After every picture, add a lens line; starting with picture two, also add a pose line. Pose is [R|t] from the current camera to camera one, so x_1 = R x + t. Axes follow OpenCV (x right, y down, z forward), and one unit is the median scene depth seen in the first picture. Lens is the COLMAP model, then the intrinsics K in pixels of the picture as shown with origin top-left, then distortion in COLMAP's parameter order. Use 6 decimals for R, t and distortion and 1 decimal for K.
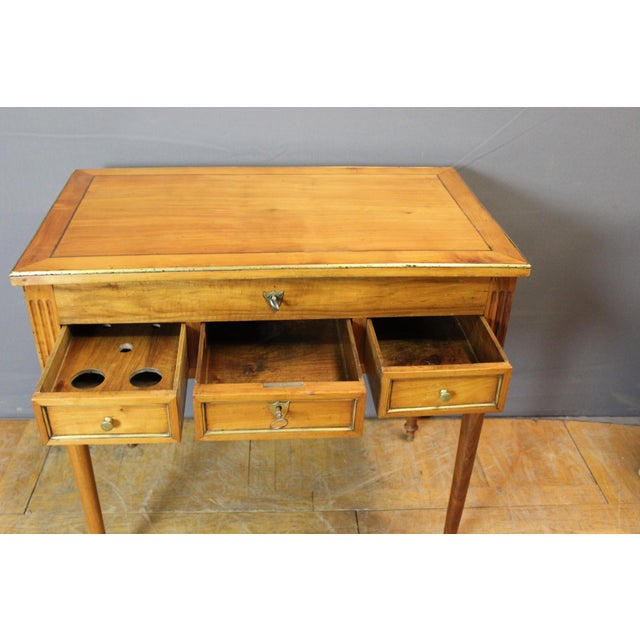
lens RADIAL K [[696.8, 0, 319.1], [0, 696.8, 320.1], [0, 0, 1]] dist [-0.082339, 0.000000]
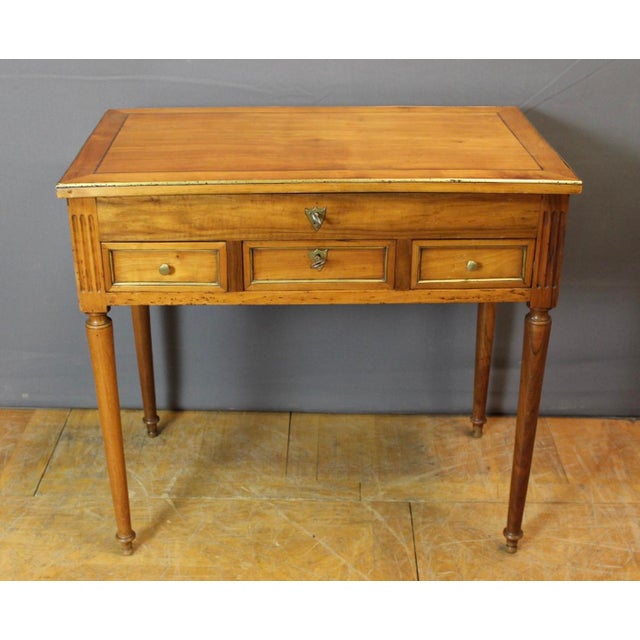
lens RADIAL K [[999.7, 0, 304.4], [0, 999.7, 328.4], [0, 0, 1]] dist [-0.080499, 0.000000]
pose [[0.996352, 0.005115, -0.085189, 0.038322], [-0.012561, 0.996120, -0.087106, 0.241408], [0.084413, 0.087858, 0.992550, -0.372956]]
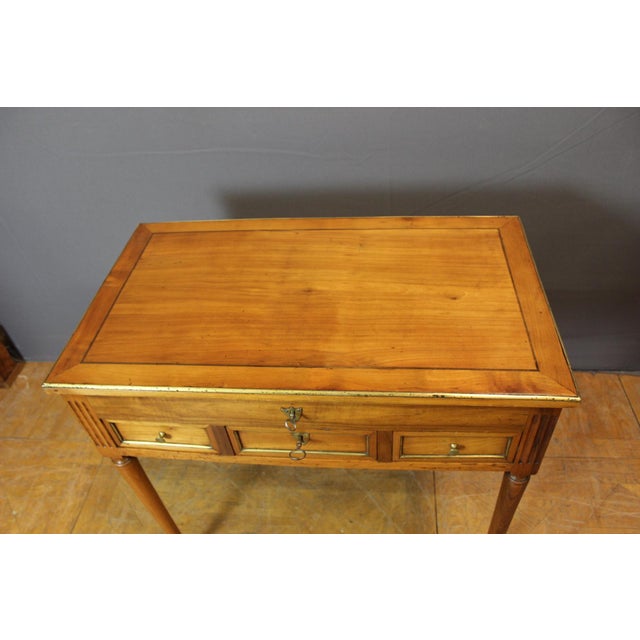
lens RADIAL K [[531.0, 0, 317.9], [0, 531.0, 317.0], [0, 0, 1]] dist [-0.118428, -0.021164]
pose [[0.975299, 0.046441, -0.215952, 0.116078], [-0.002526, 0.979930, 0.199325, -0.295794], [0.220875, -0.193856, 0.955842, 0.324278]]
